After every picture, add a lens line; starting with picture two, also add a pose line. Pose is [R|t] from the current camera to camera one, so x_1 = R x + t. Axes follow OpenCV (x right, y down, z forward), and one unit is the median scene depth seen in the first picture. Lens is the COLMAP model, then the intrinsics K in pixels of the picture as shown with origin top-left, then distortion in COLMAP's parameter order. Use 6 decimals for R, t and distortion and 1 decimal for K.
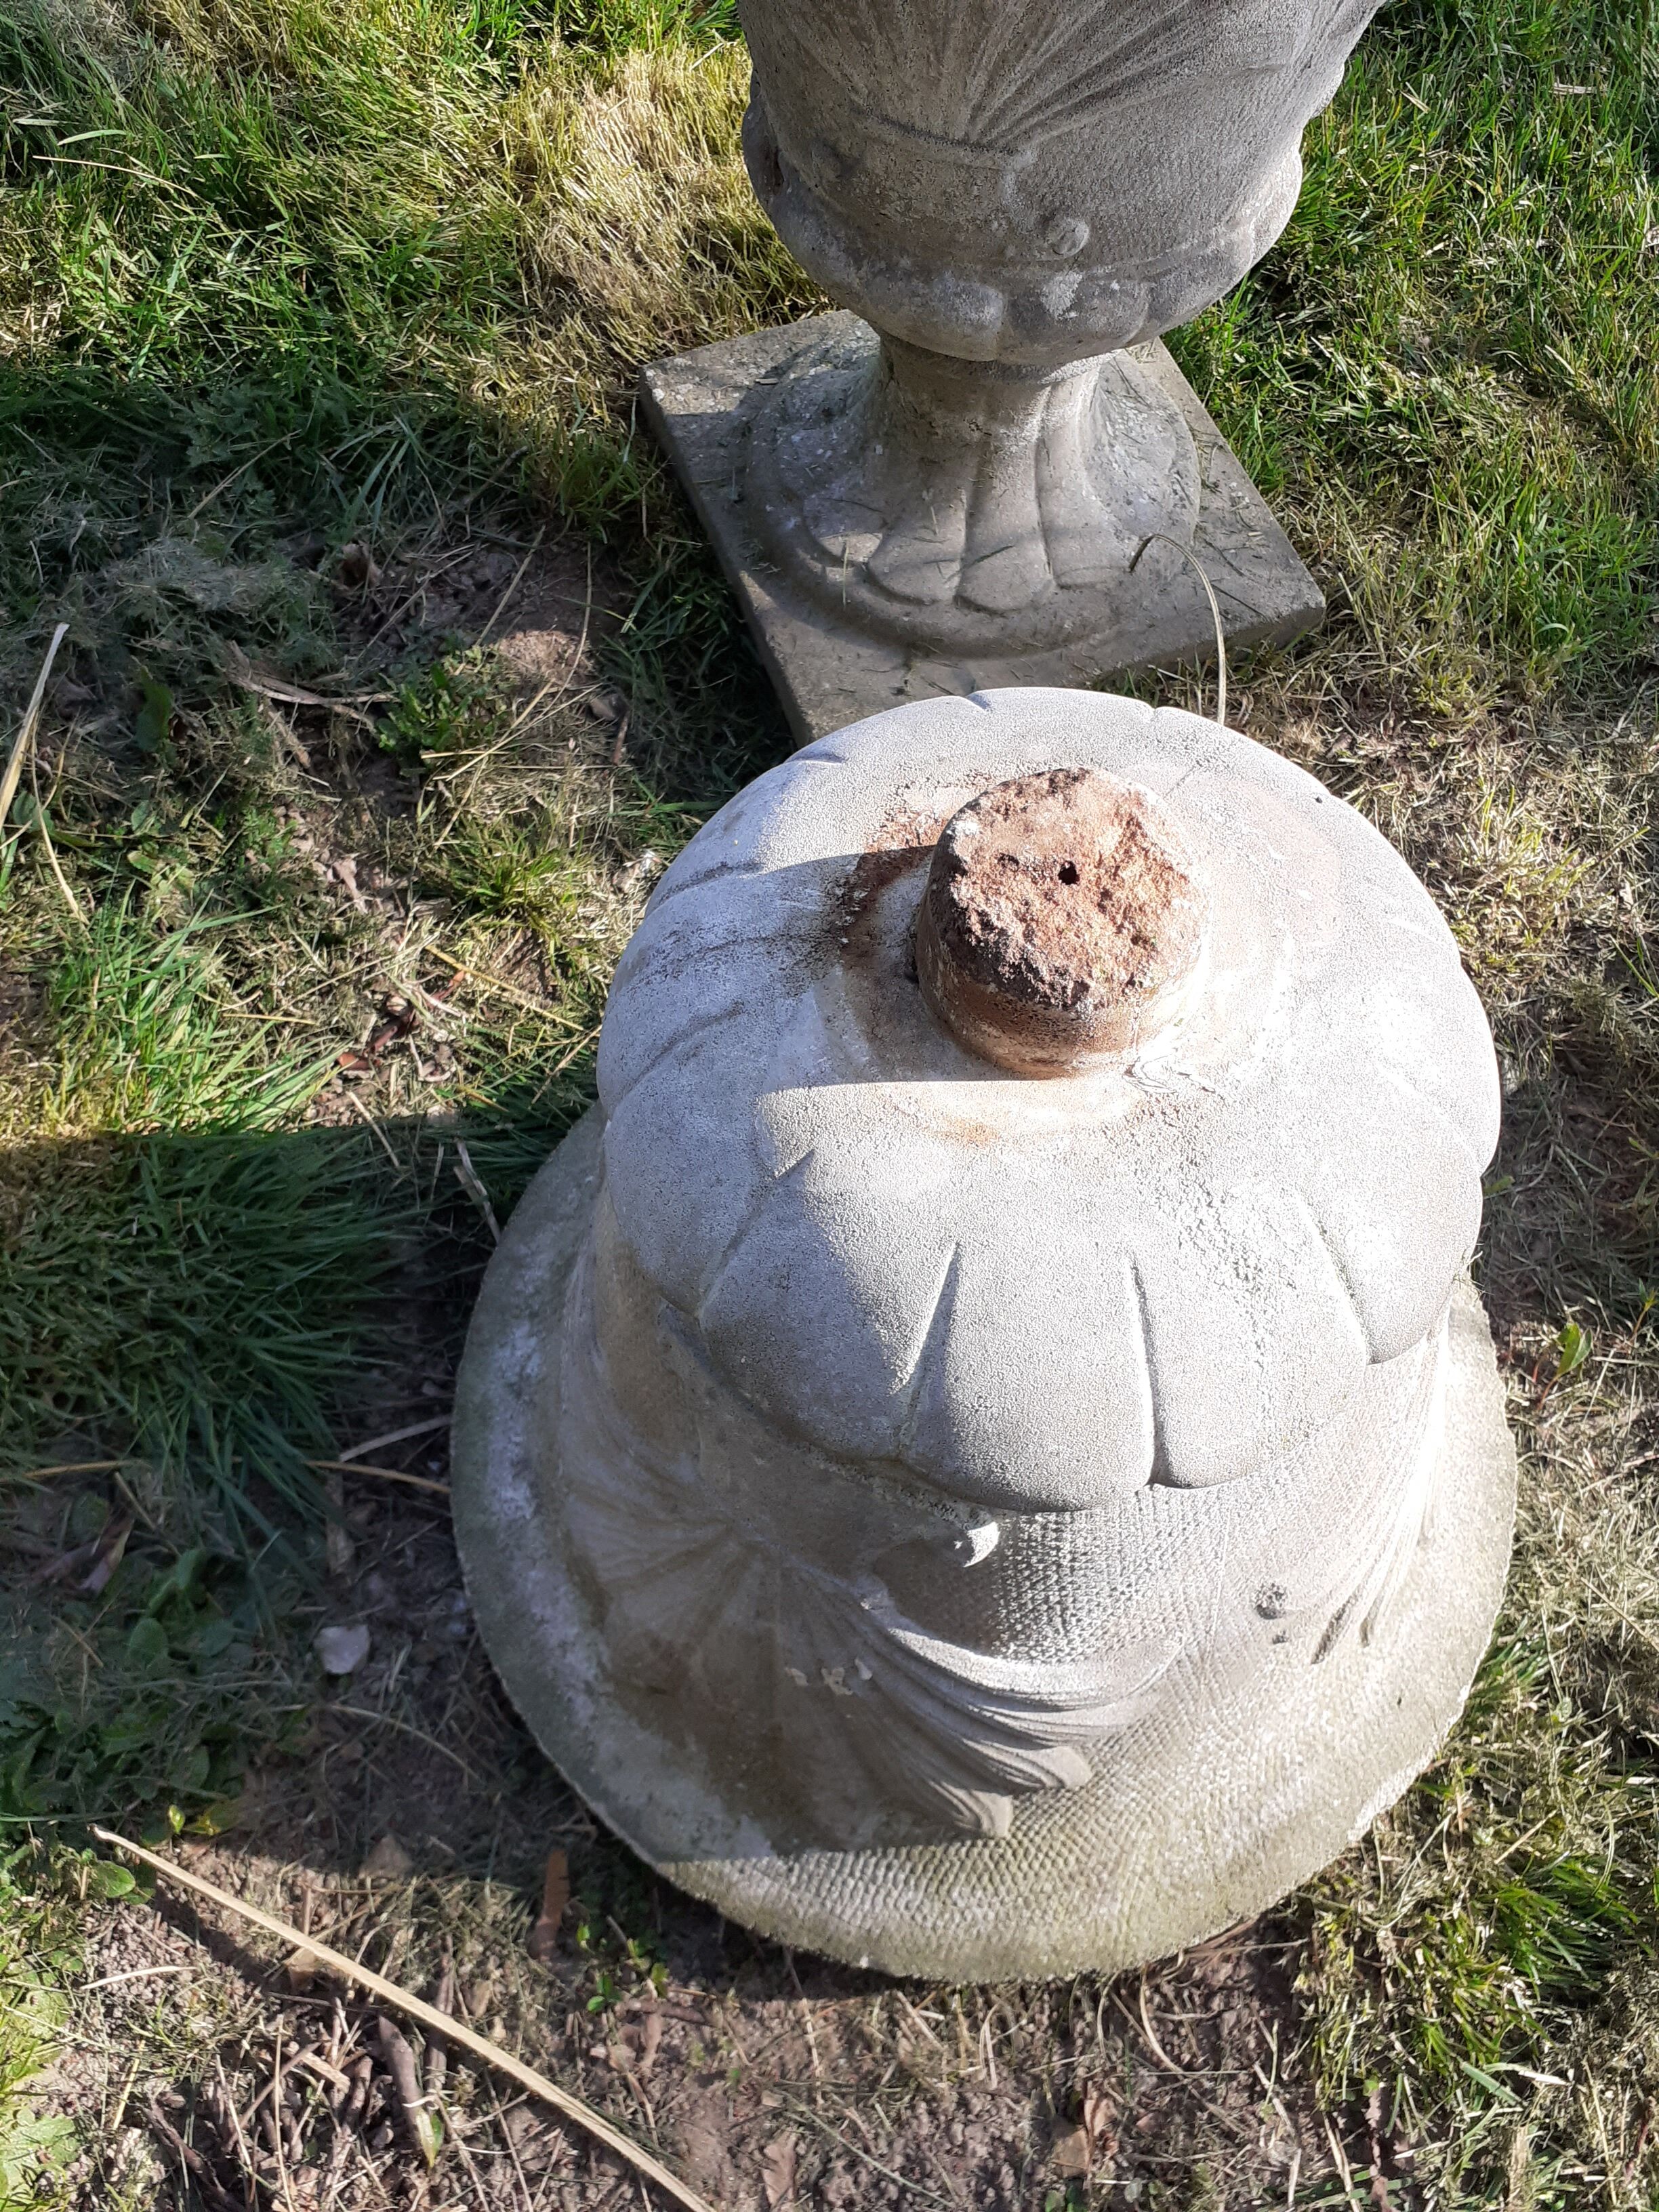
lens RADIAL K [[1752.5, 0, 818.2], [0, 1752.5, 1054.4], [0, 0, 1]] dist [0.014761, -0.035522]
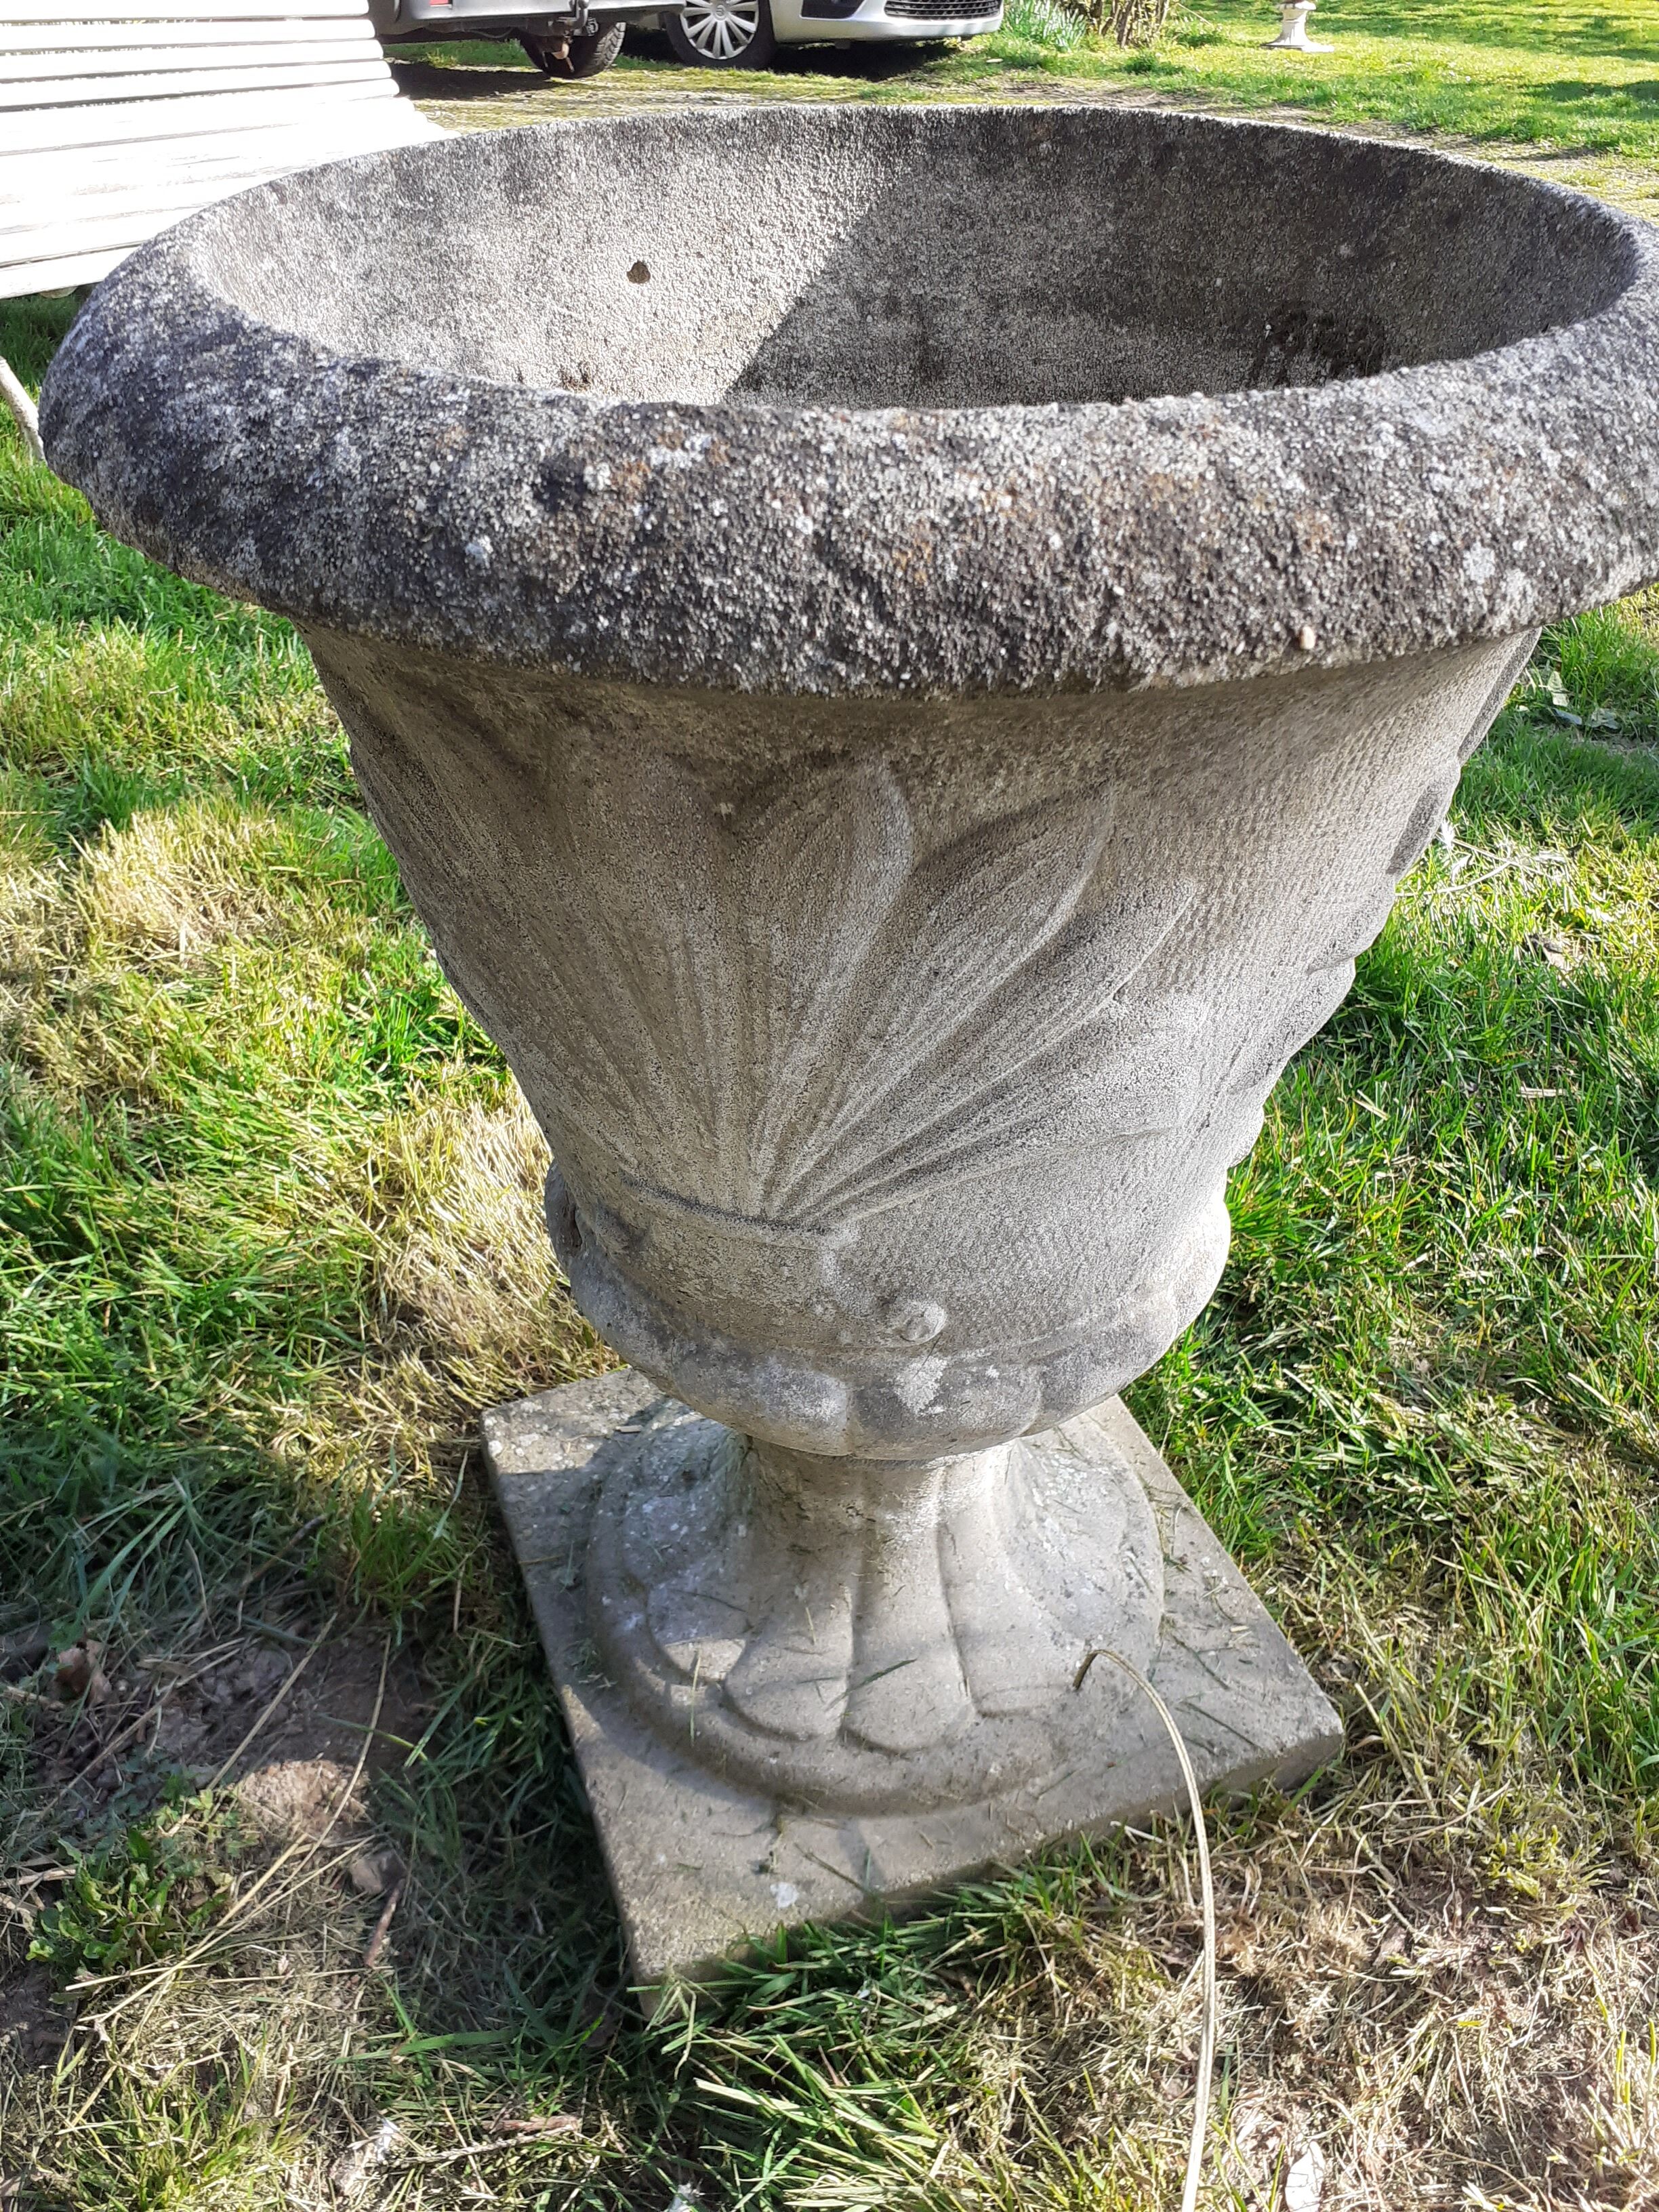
lens RADIAL K [[1752.5, 0, 822.7], [0, 1752.5, 1086.3], [0, 0, 1]] dist [0.014761, -0.035522]
pose [[0.999678, -0.012842, -0.021898, 0.086015], [0.001108, 0.883861, -0.467749, -0.145483], [0.025361, 0.467574, 0.883590, 0.203533]]
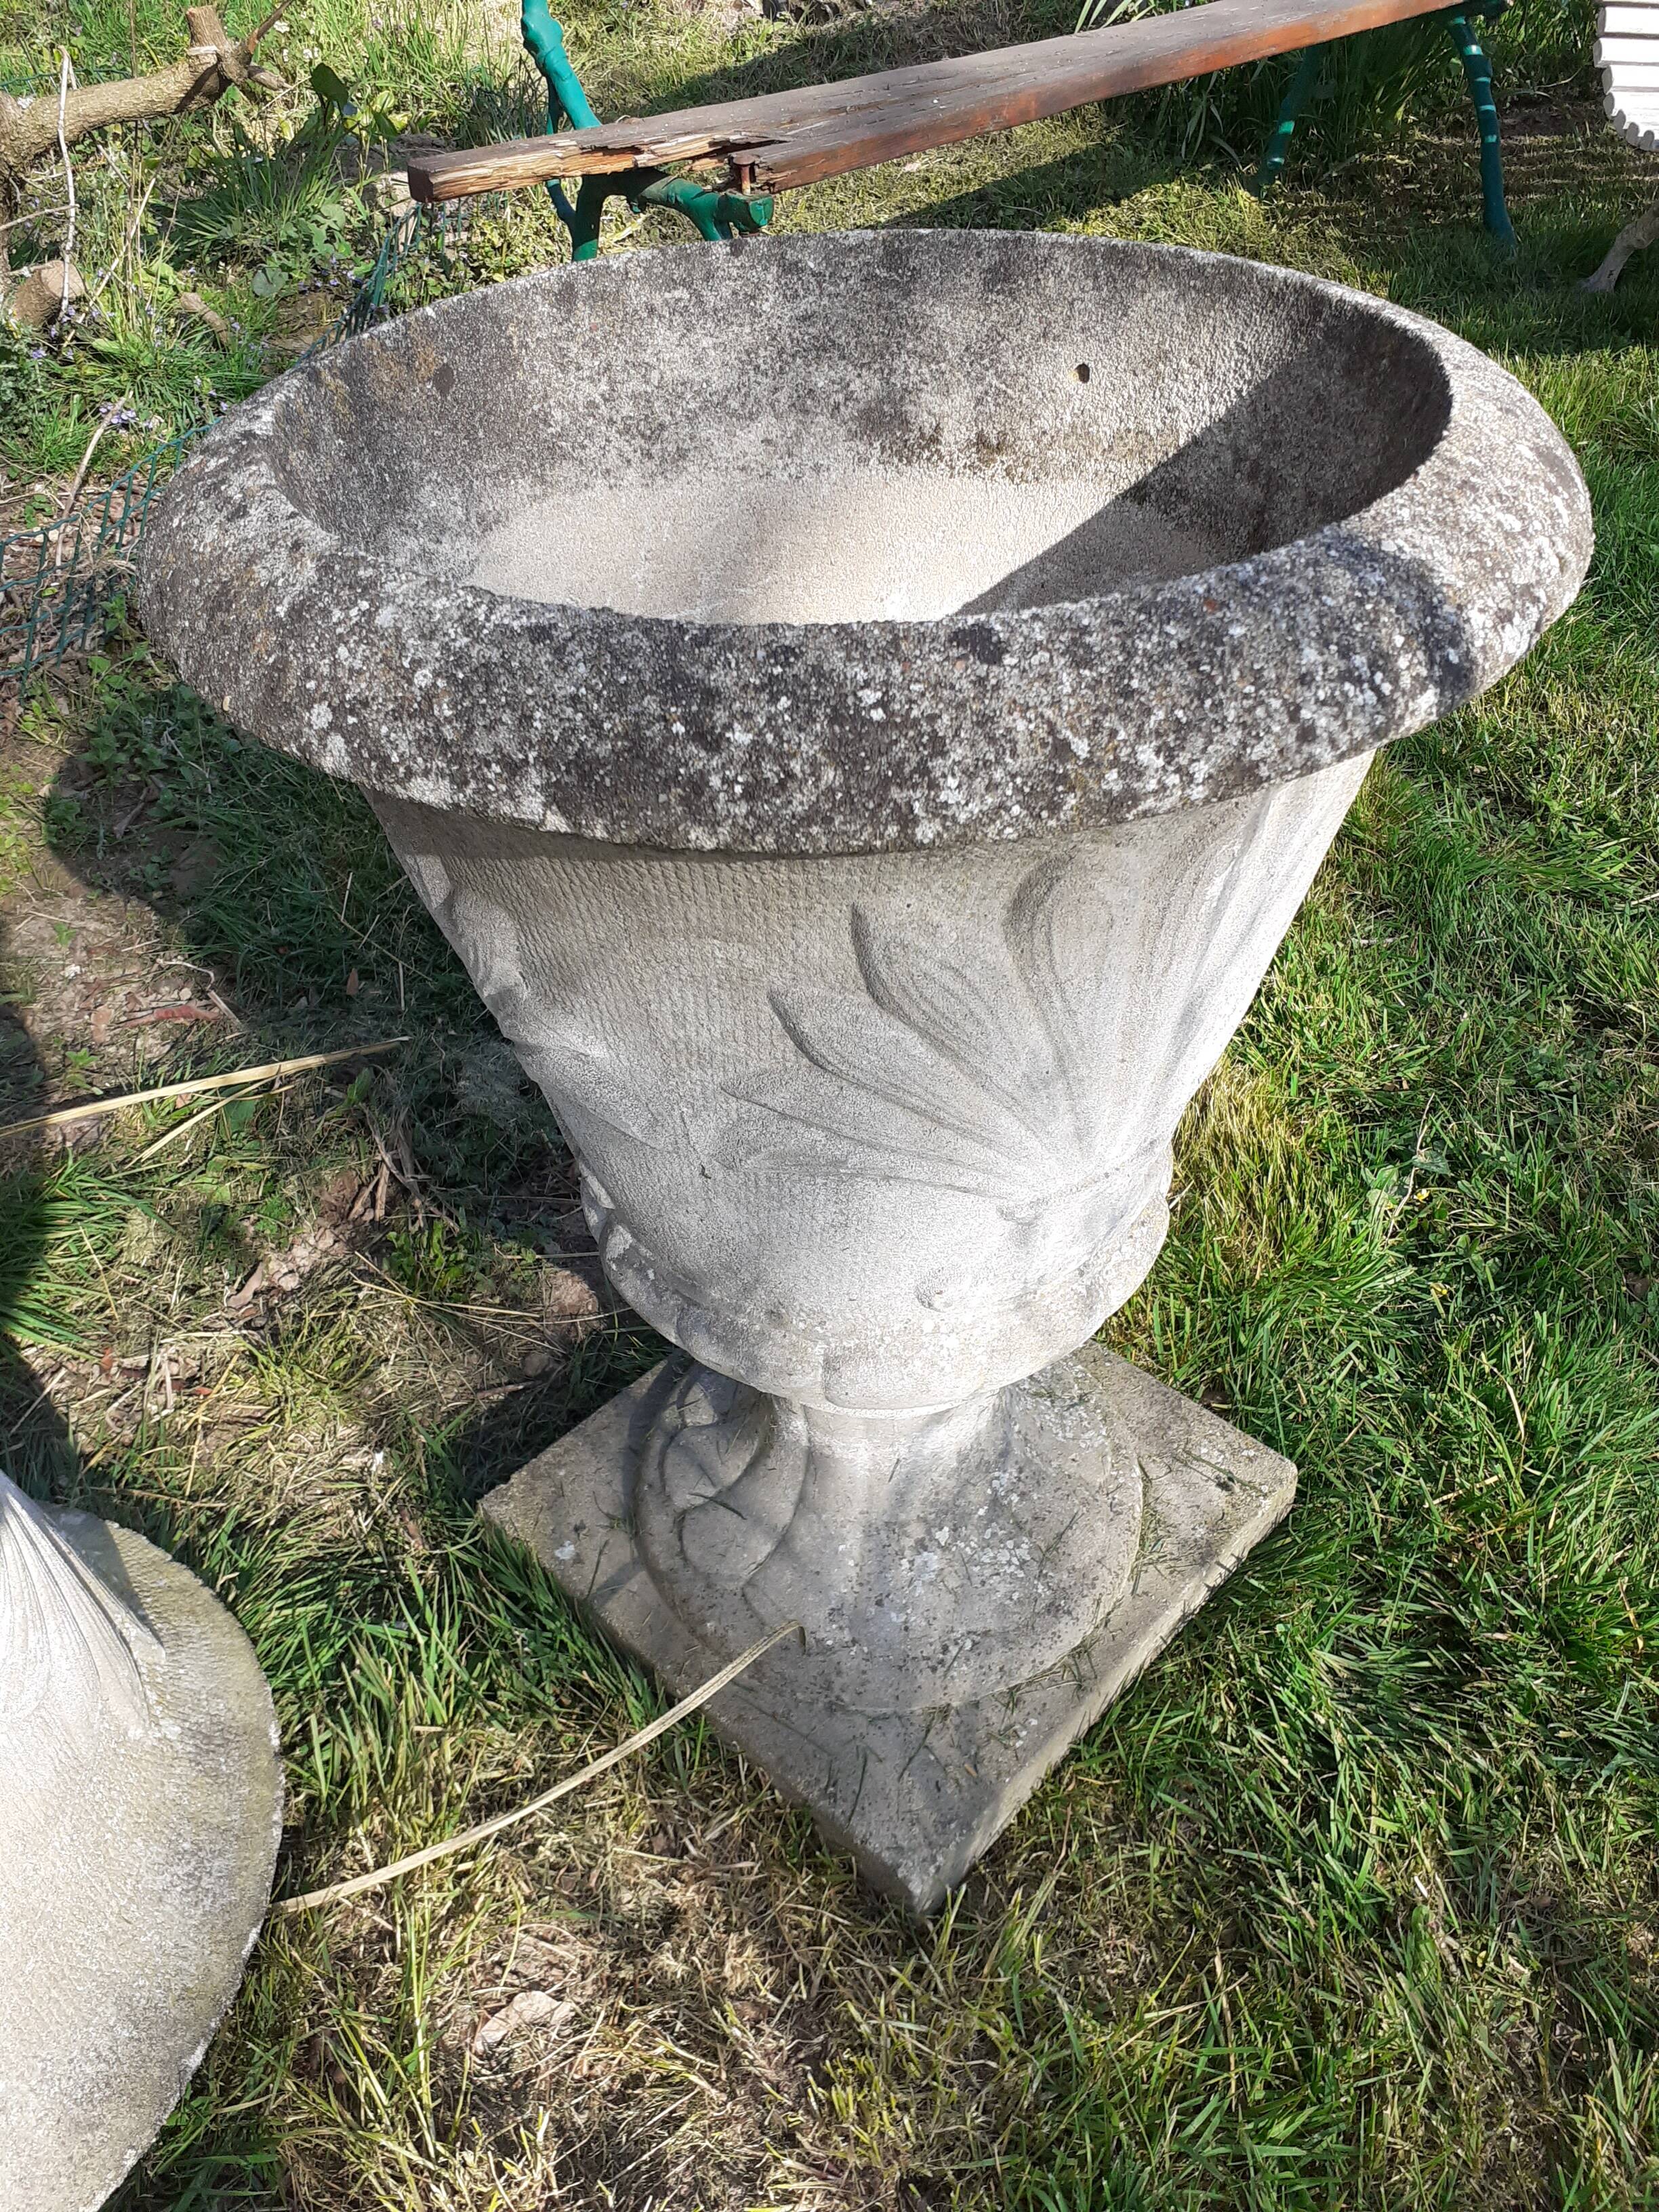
lens RADIAL K [[1800.8, 0, 845.2], [0, 1800.8, 1094.3], [0, 0, 1]] dist [0.069402, -0.124595]
pose [[0.433613, 0.542224, -0.719703, 0.644576], [-0.784048, 0.620683, -0.004758, -0.434711], [0.444127, 0.566345, 0.694265, 0.235695]]
